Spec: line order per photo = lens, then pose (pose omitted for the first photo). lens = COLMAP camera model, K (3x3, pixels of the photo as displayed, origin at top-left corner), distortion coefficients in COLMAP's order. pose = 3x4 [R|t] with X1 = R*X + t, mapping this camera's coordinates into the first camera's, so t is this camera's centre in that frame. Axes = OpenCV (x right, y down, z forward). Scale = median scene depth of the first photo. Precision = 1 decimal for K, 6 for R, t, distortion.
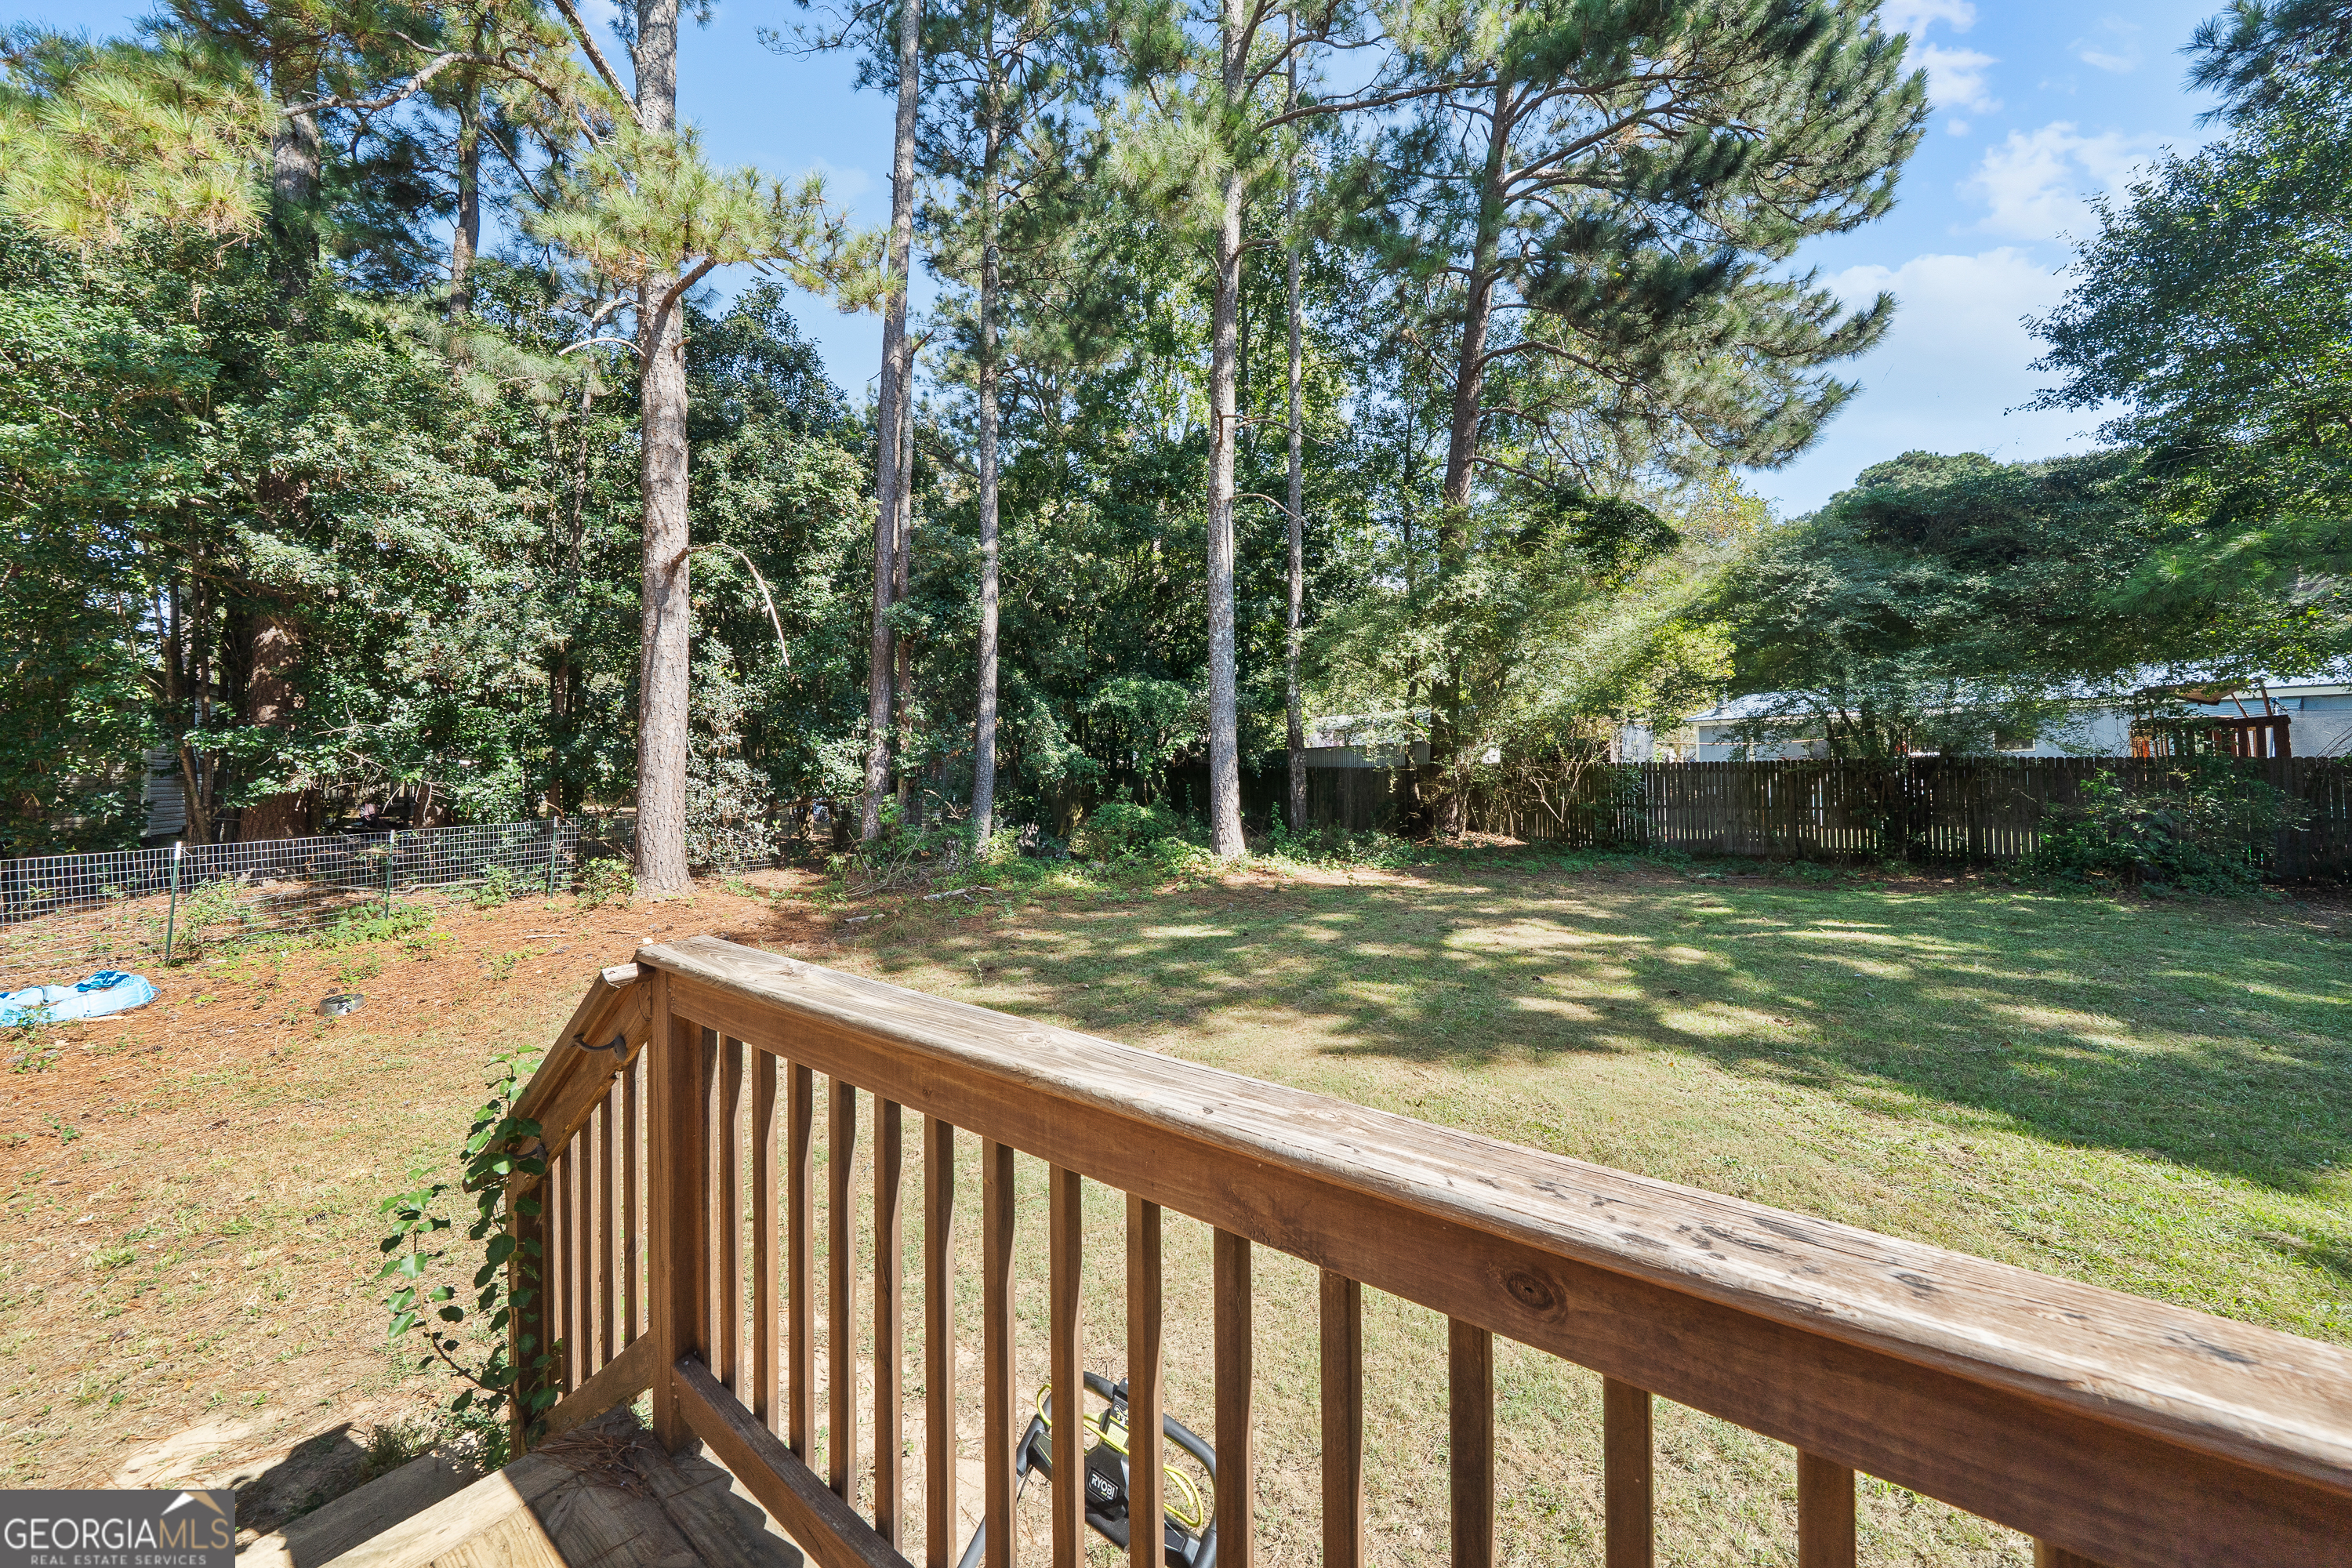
lens RADIAL K [[804.5, 0, 1168.8], [0, 804.5, 772.5], [0, 0, 1]] dist [0.000263, 0.000025]
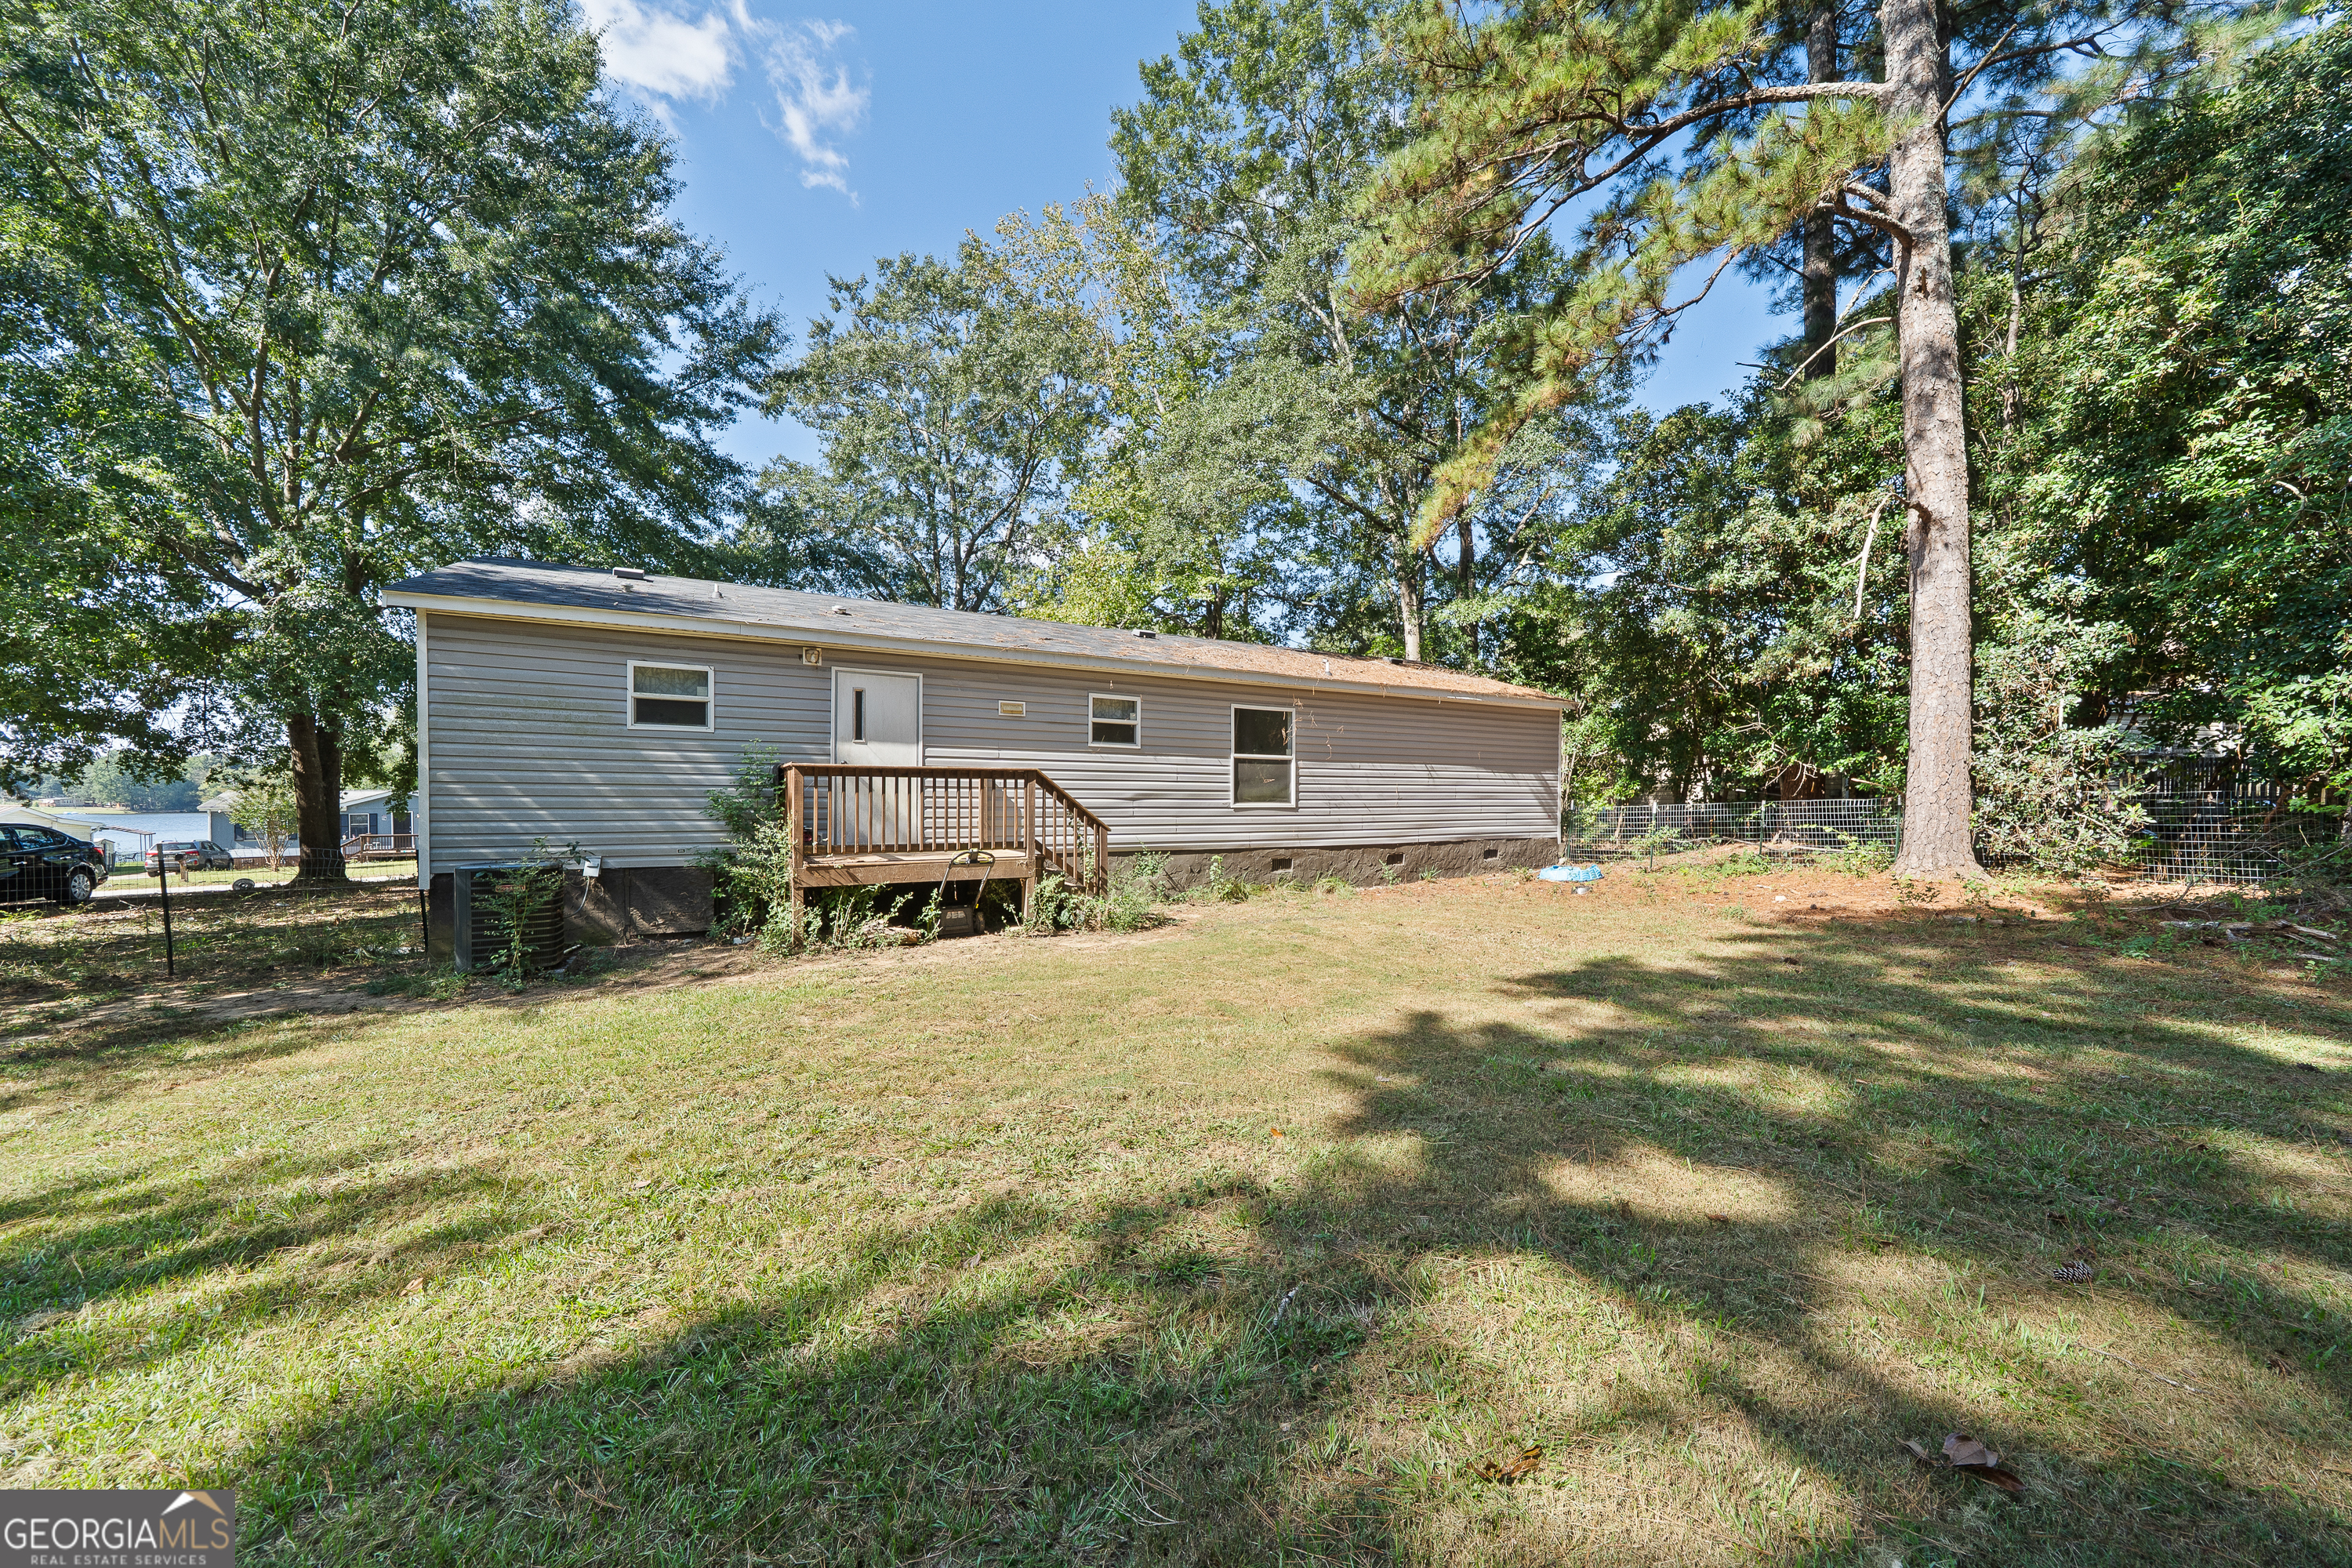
lens RADIAL K [[822.0, 0, 1166.1], [0, 822.0, 808.1], [0, 0, 1]] dist [0.001156, 0.000114]
pose [[-0.395872, 0.008804, -0.918264, 1.089884], [-0.001303, 0.999948, 0.010148, 0.118039], [0.918305, 0.005214, -0.395840, 1.075578]]
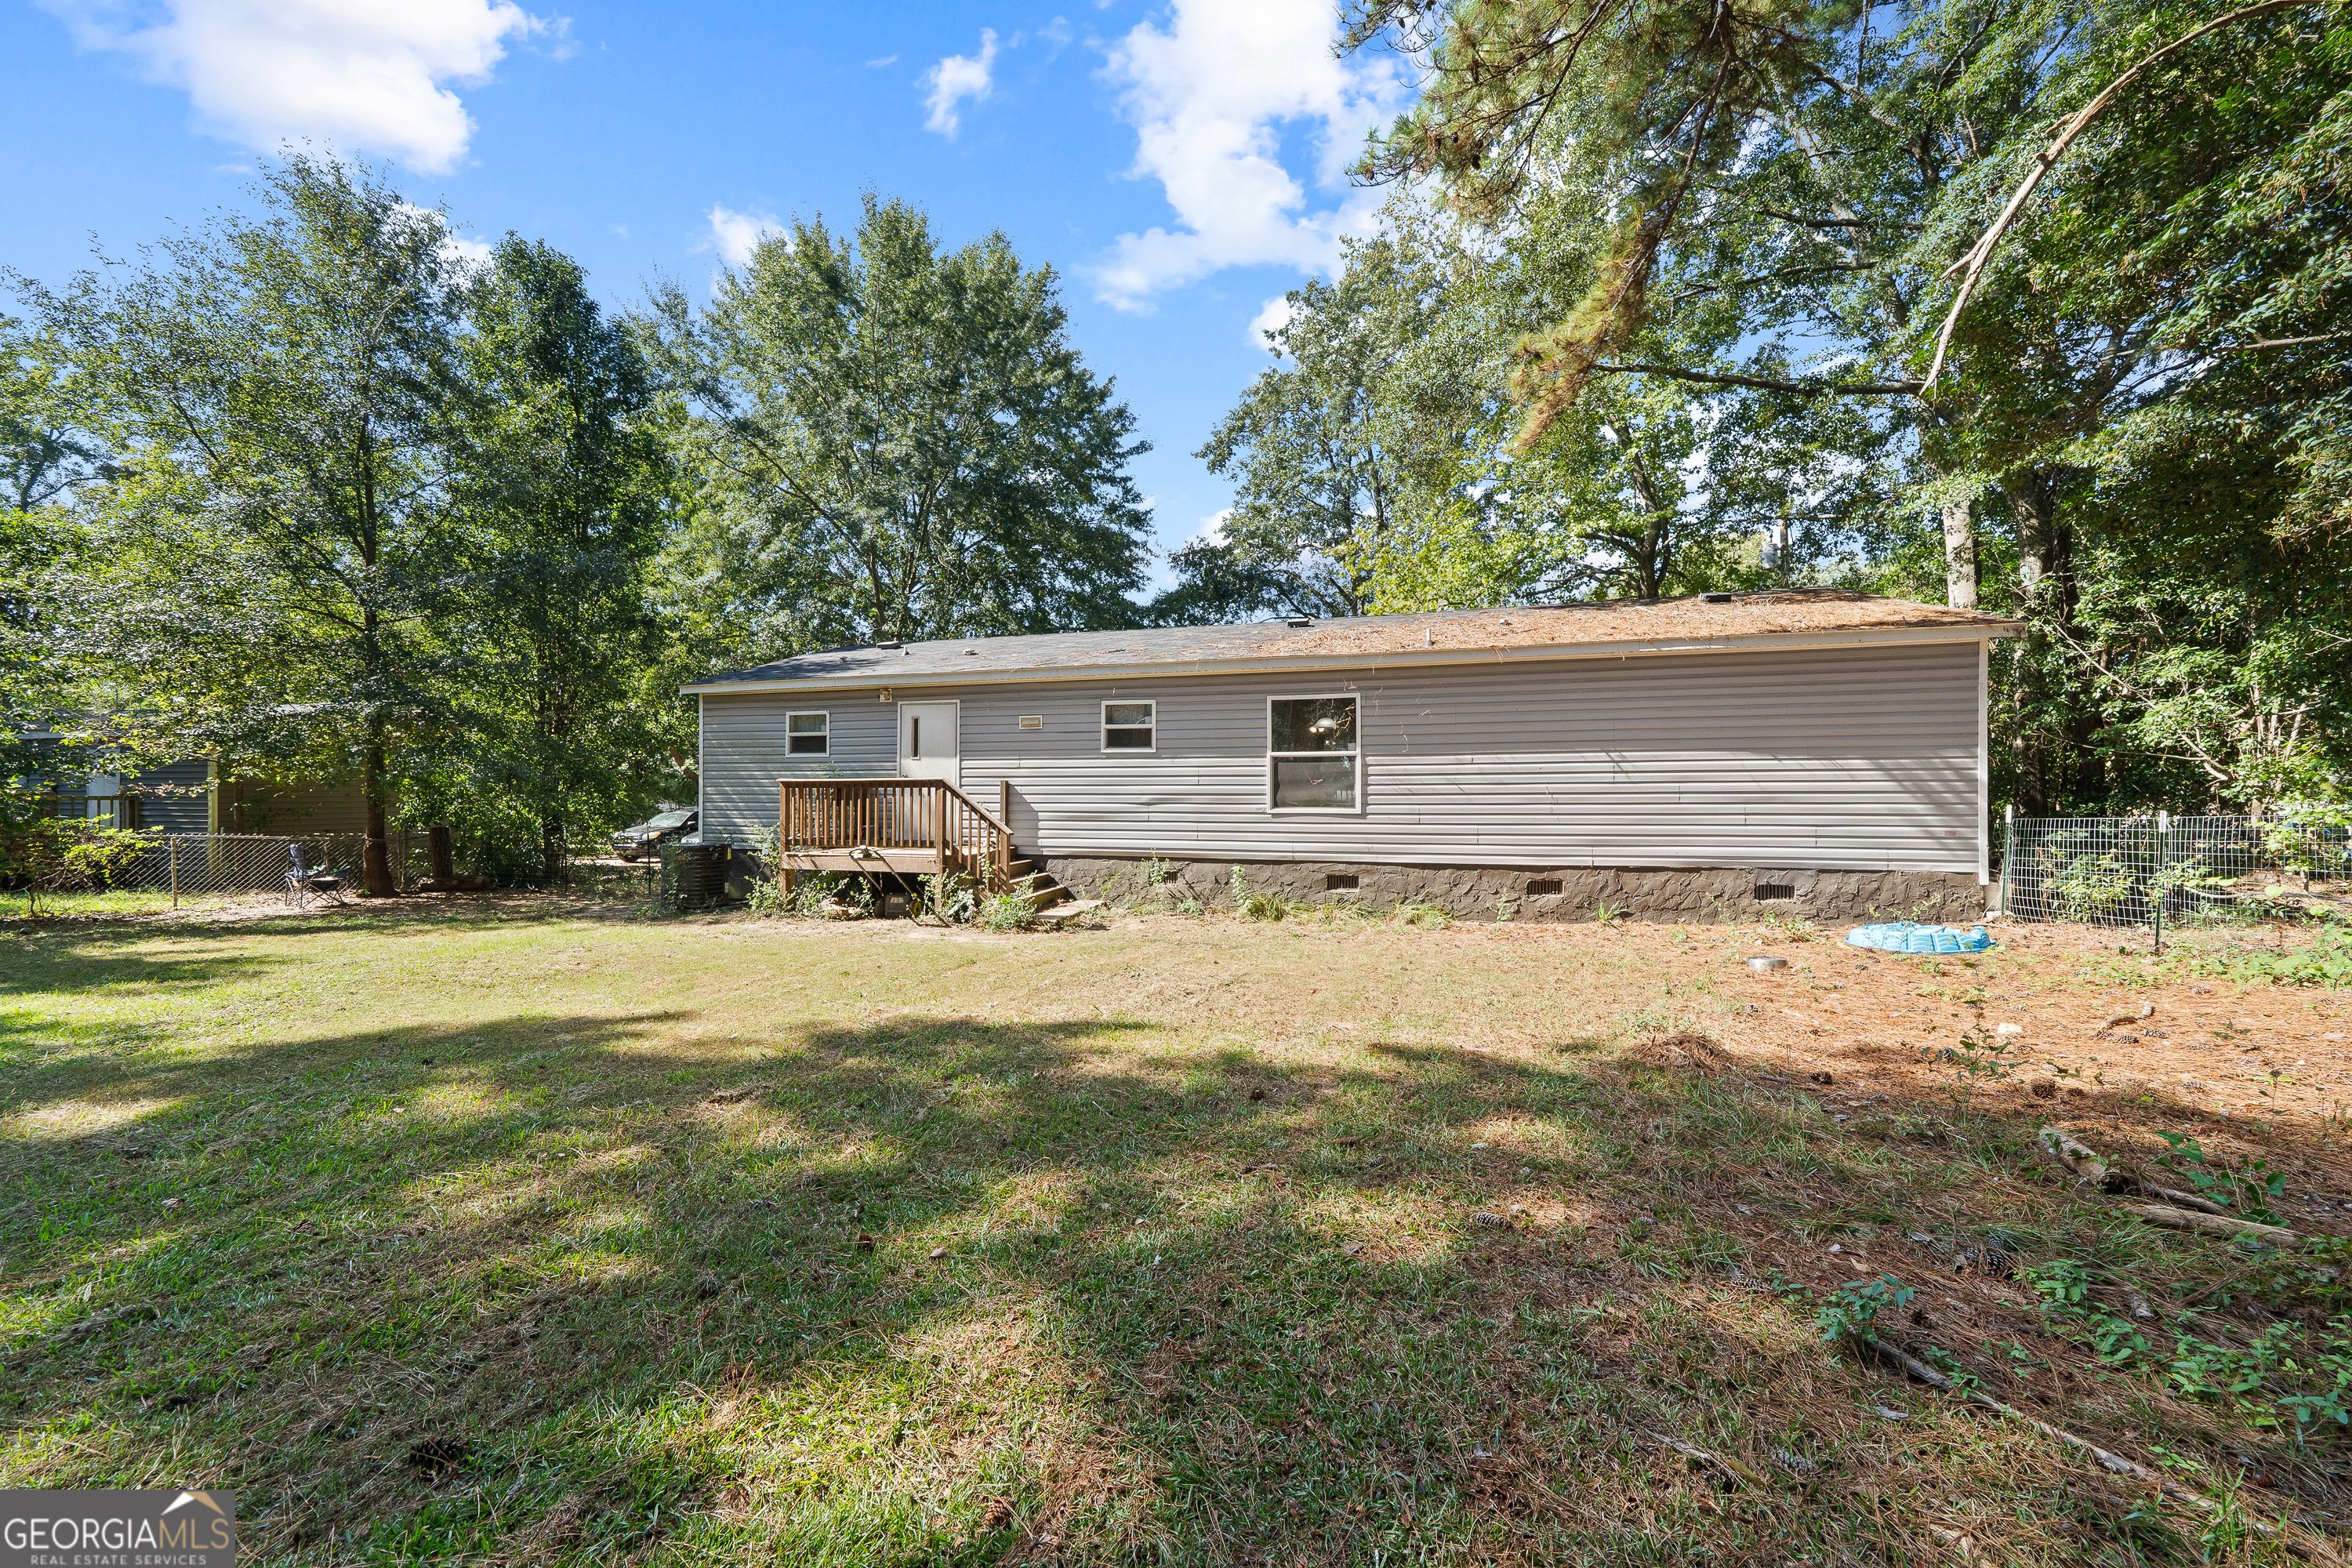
lens RADIAL K [[822.0, 0, 1166.1], [0, 822.0, 808.1], [0, 0, 1]] dist [0.001156, 0.000114]
pose [[-0.926978, -0.001968, -0.375112, 0.022619], [-0.001453, 0.999998, -0.001656, 0.128915], [0.375114, -0.000990, -0.926978, 2.001386]]
